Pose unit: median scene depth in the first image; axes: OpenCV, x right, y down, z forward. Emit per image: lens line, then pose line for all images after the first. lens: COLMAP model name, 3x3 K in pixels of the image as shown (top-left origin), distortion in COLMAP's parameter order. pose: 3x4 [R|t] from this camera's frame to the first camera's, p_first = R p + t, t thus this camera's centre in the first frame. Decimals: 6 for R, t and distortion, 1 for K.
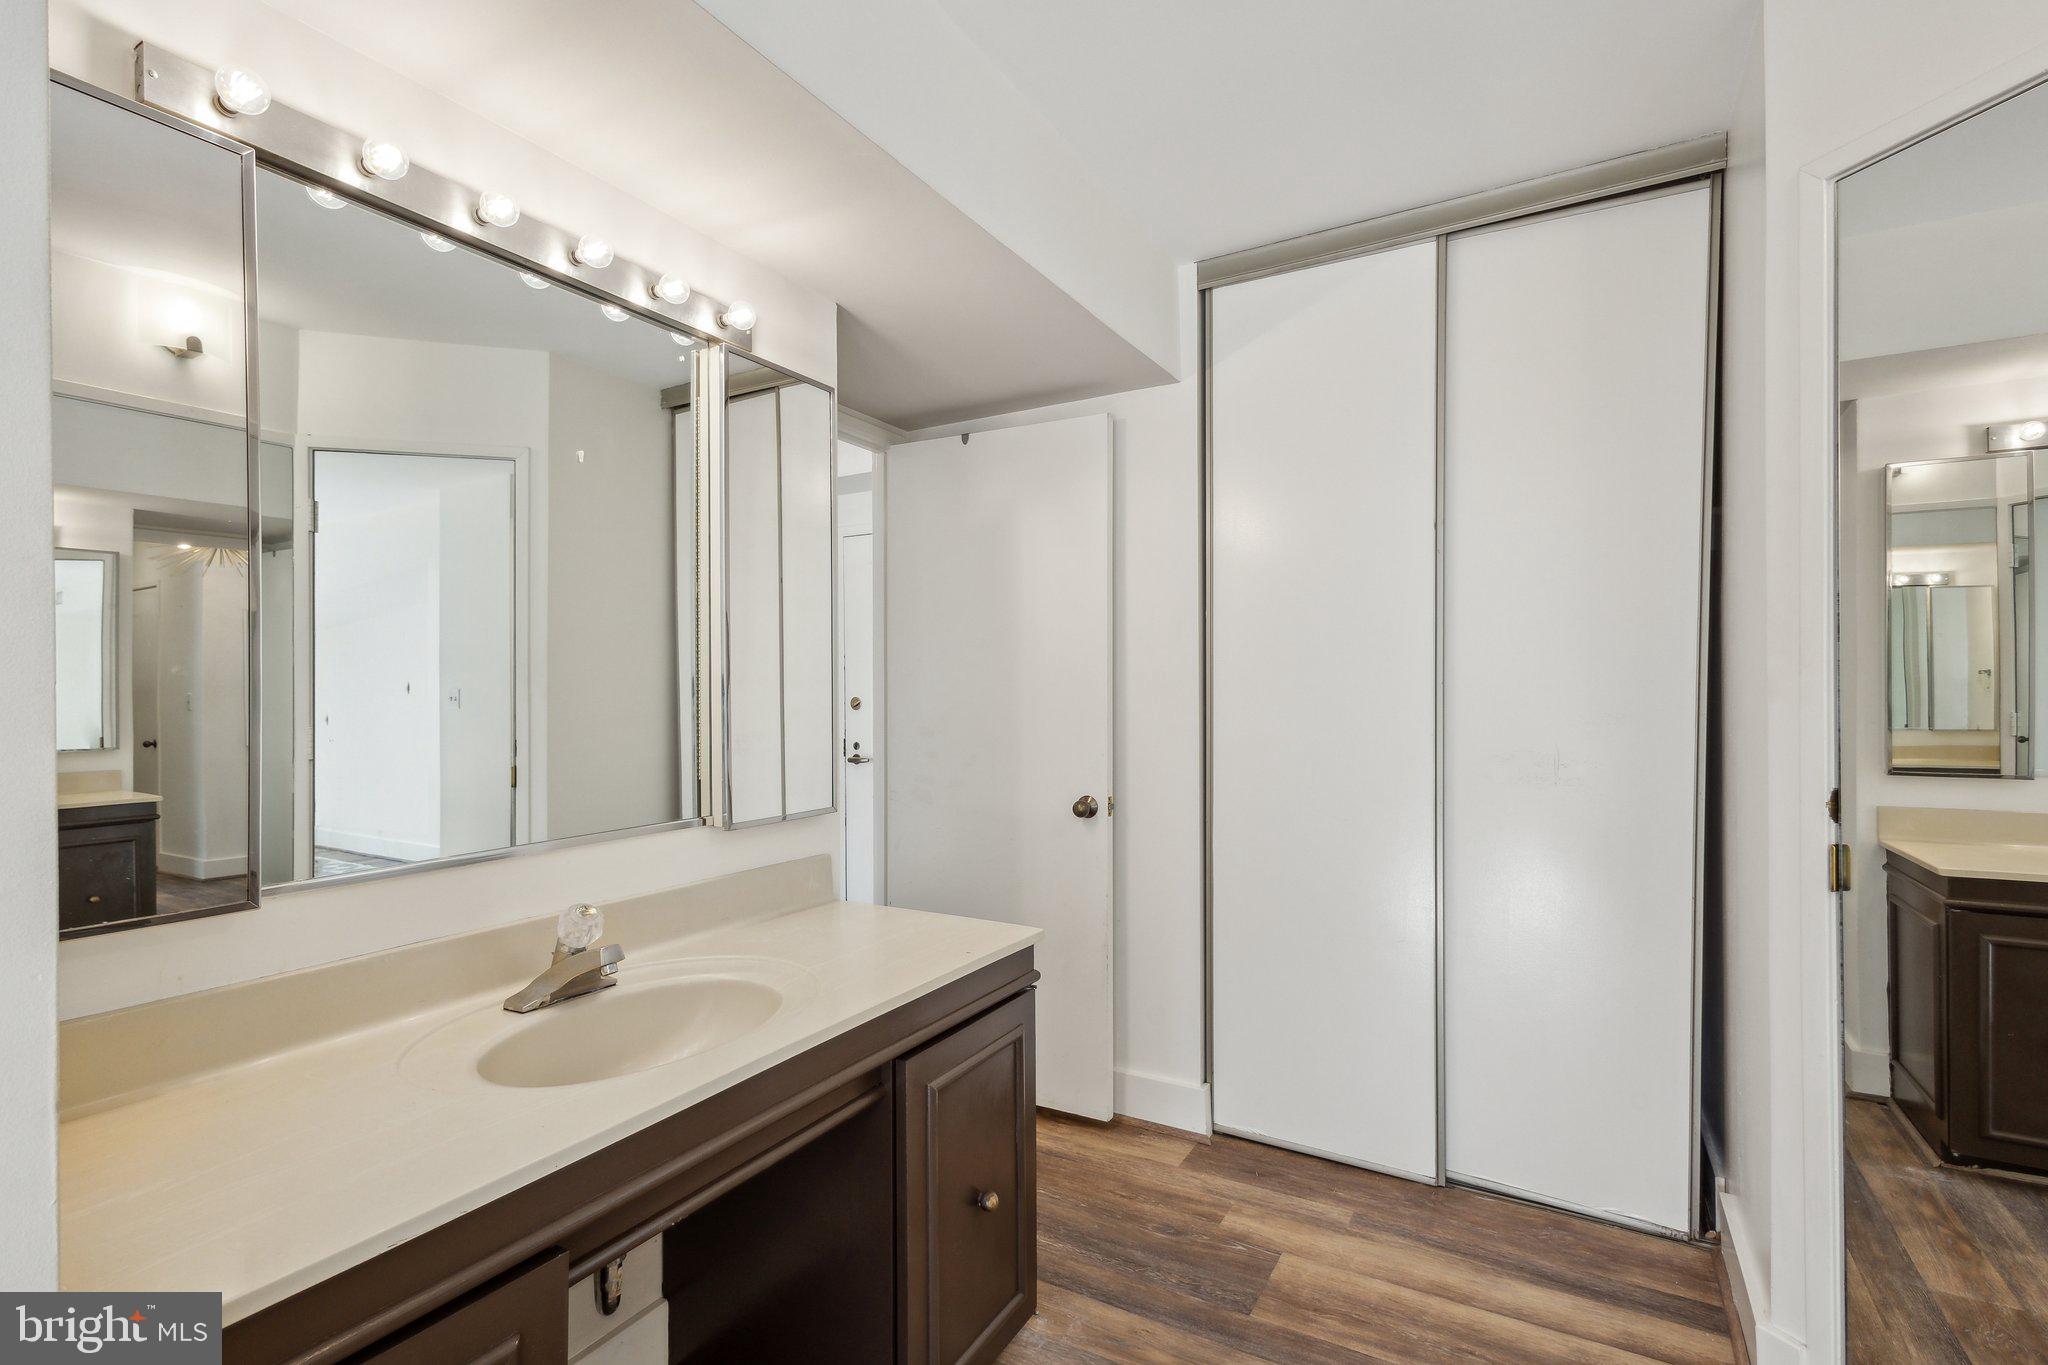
lens RADIAL K [[941.8, 0, 1023.5], [0, 941.8, 689.8], [0, 0, 1]] dist [0.013615, -0.002881]
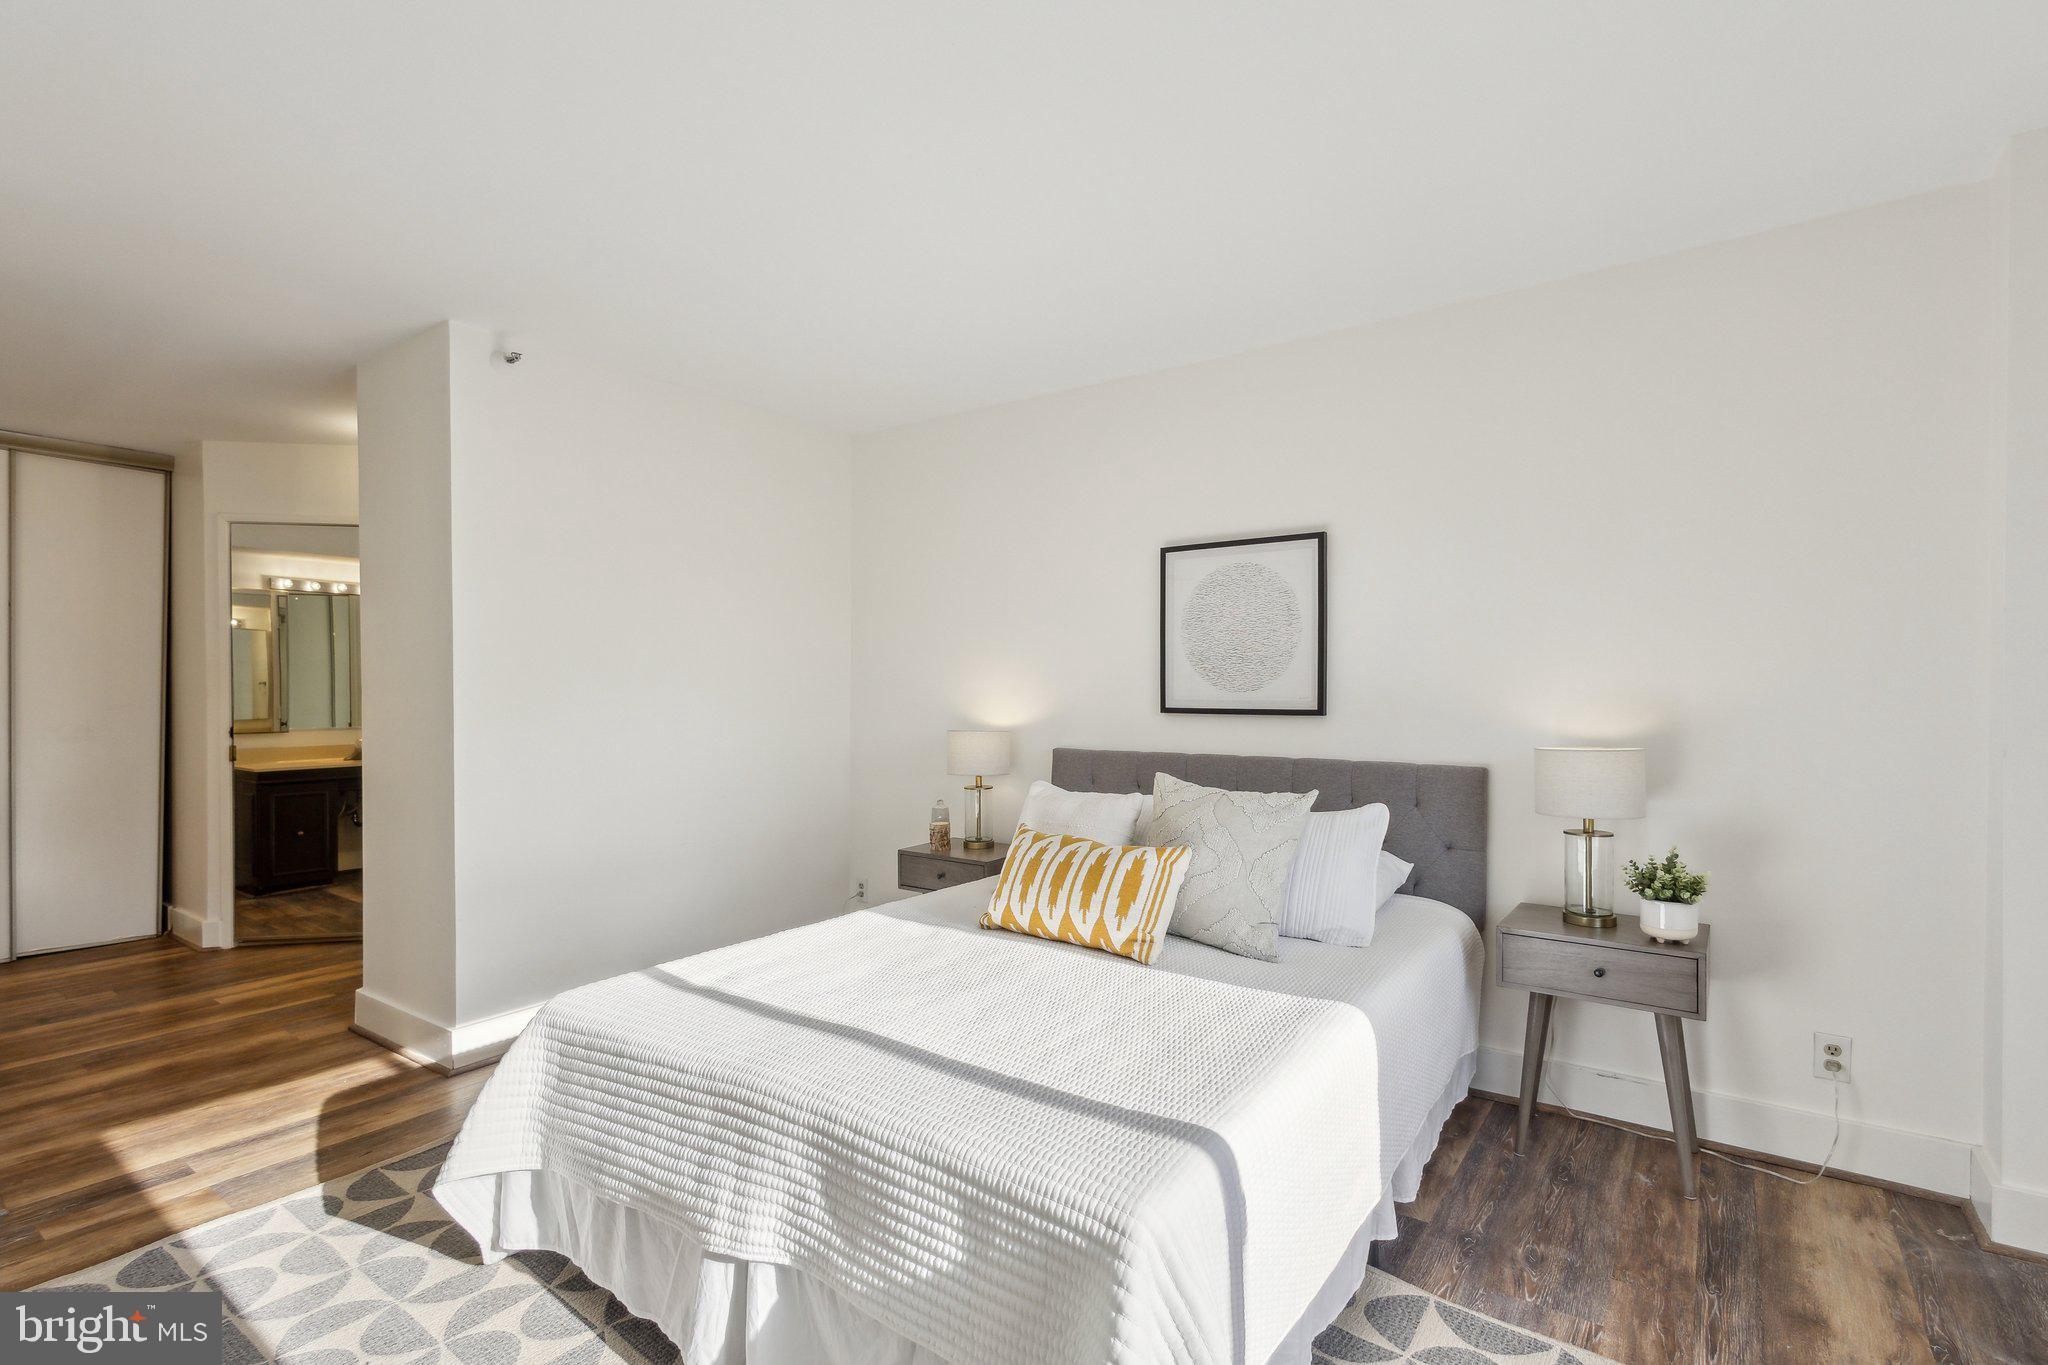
lens RADIAL K [[941.8, 0, 1028.6], [0, 941.8, 706.5], [0, 0, 1]] dist [0.013615, -0.002881]
pose [[0.093337, -0.007521, 0.995606, -1.277831], [-0.005451, 0.999953, 0.008065, 0.000606], [-0.995620, -0.006180, 0.093292, -1.205536]]
